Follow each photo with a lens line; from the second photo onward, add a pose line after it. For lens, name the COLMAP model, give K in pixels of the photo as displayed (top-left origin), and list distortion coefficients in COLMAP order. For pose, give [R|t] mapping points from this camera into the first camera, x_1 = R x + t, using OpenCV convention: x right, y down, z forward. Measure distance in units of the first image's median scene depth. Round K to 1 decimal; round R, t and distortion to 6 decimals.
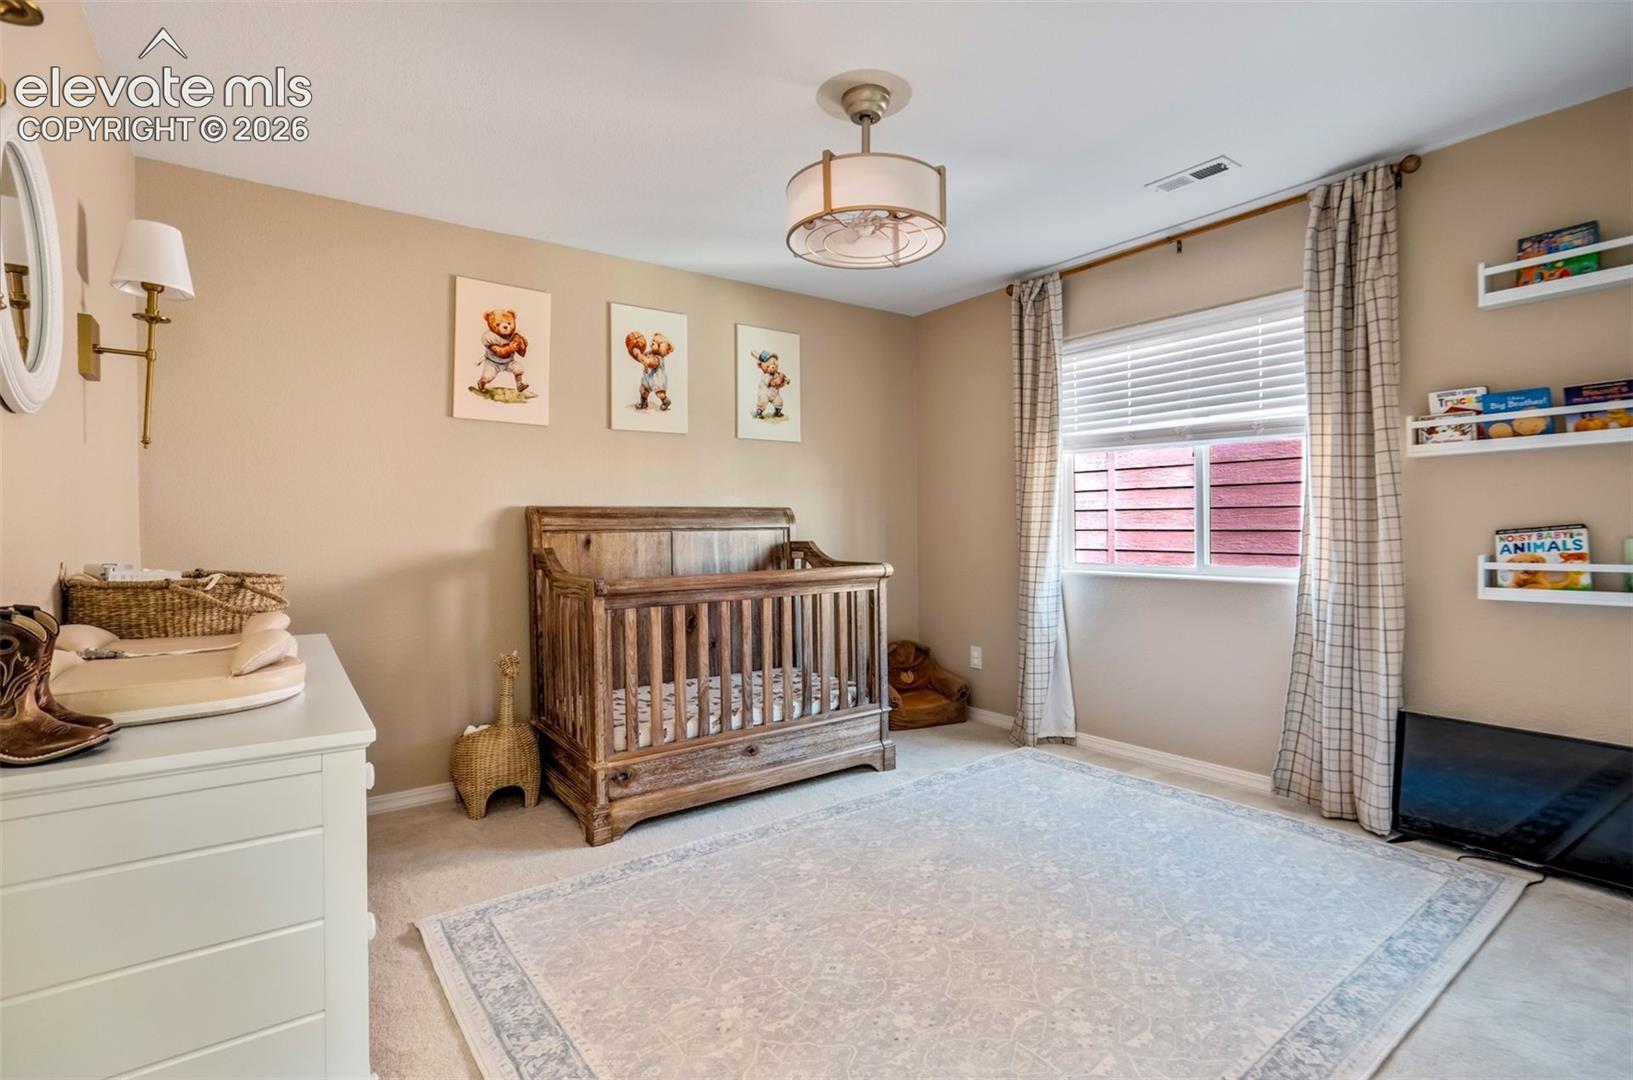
lens RADIAL K [[765.5, 0, 814.3], [0, 765.5, 537.8], [0, 0, 1]] dist [-0.042305, 0.020978]
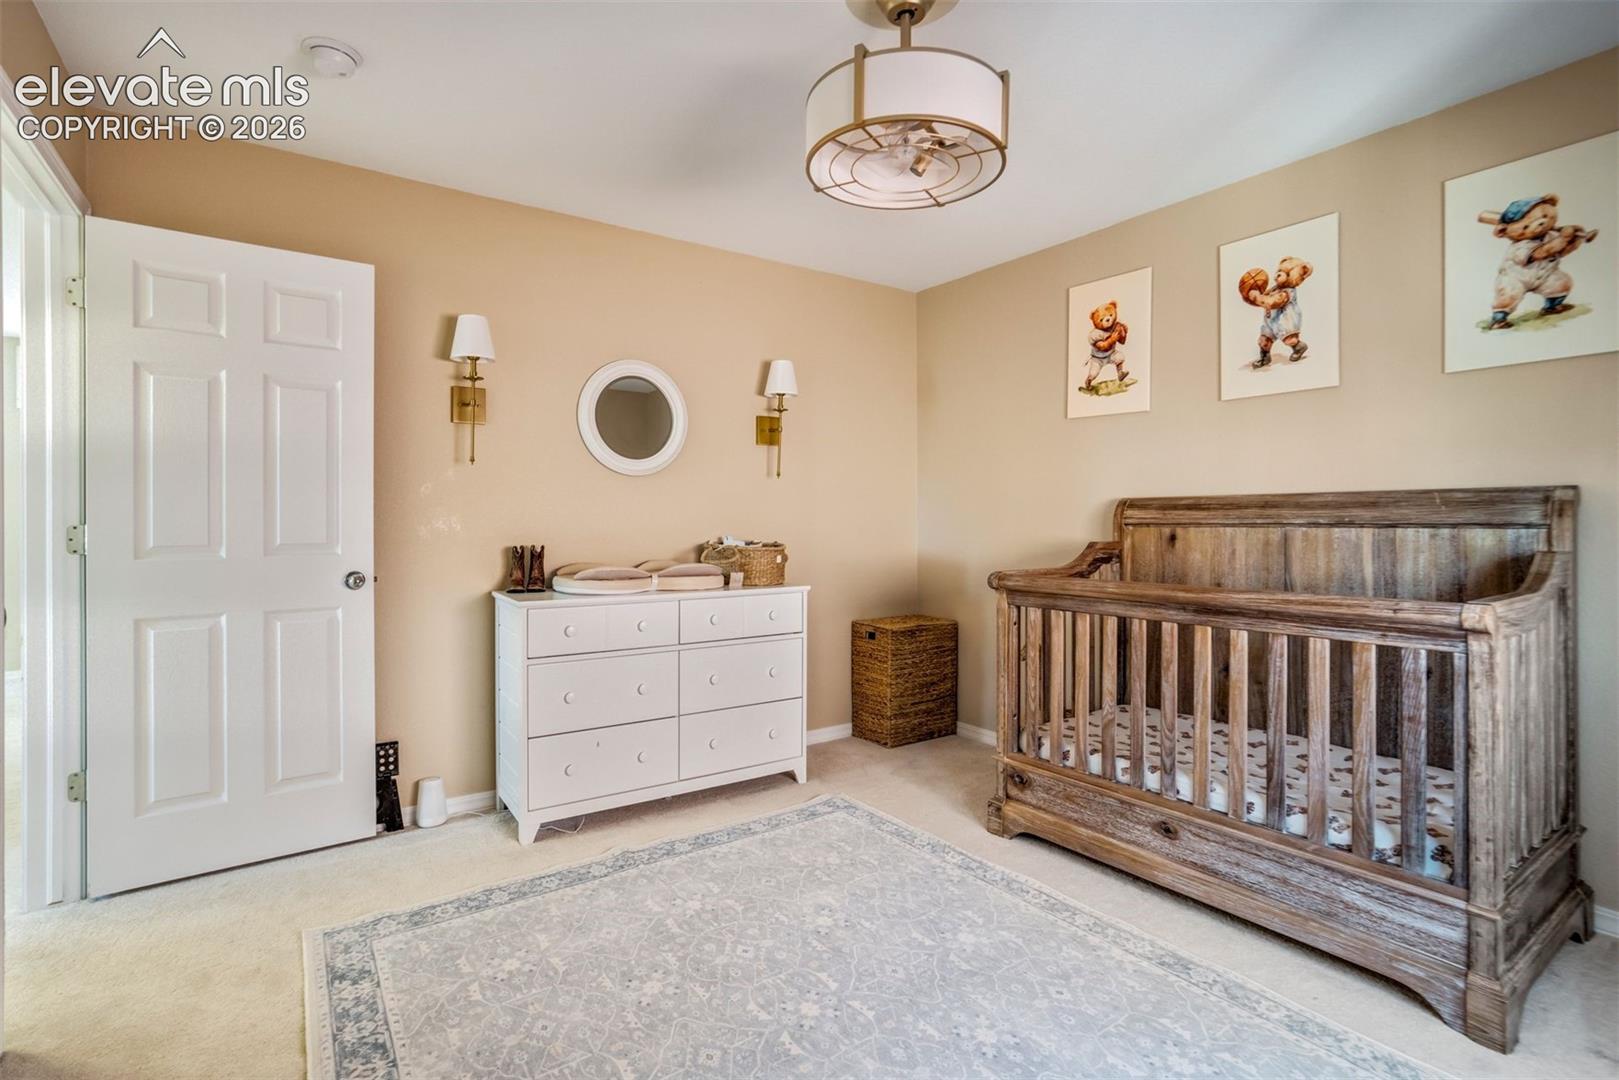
lens RADIAL K [[758.9, 0, 815.4], [0, 758.9, 524.1], [0, 0, 1]] dist [-0.042305, 0.020978]
pose [[-0.013373, 0.014642, -0.999803, 0.611976], [-0.013533, 0.999799, 0.014823, -0.018457], [0.999819, 0.013729, -0.013173, 0.648568]]
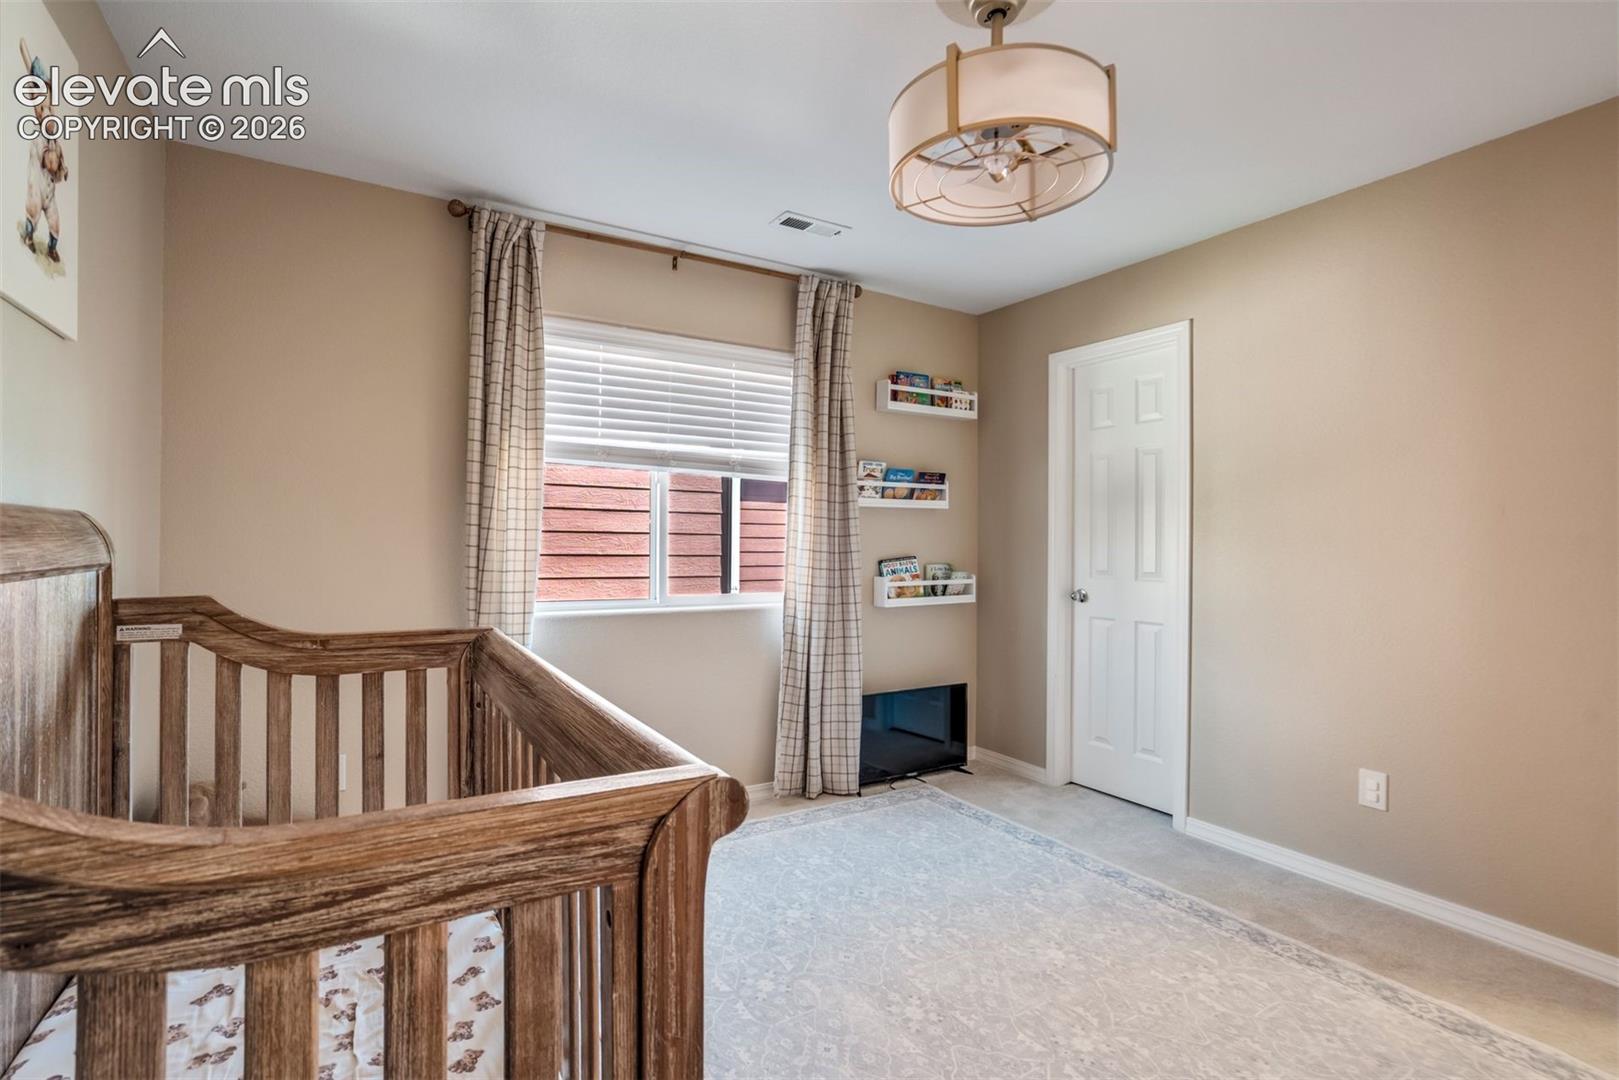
lens RADIAL K [[758.9, 0, 809.1], [0, 758.9, 542.4], [0, 0, 1]] dist [-0.042305, 0.020978]
pose [[0.089314, 0.011510, 0.995937, -0.467362], [0.006098, 0.999908, -0.012103, -0.021708], [-0.995985, 0.007154, 0.089236, 0.787709]]
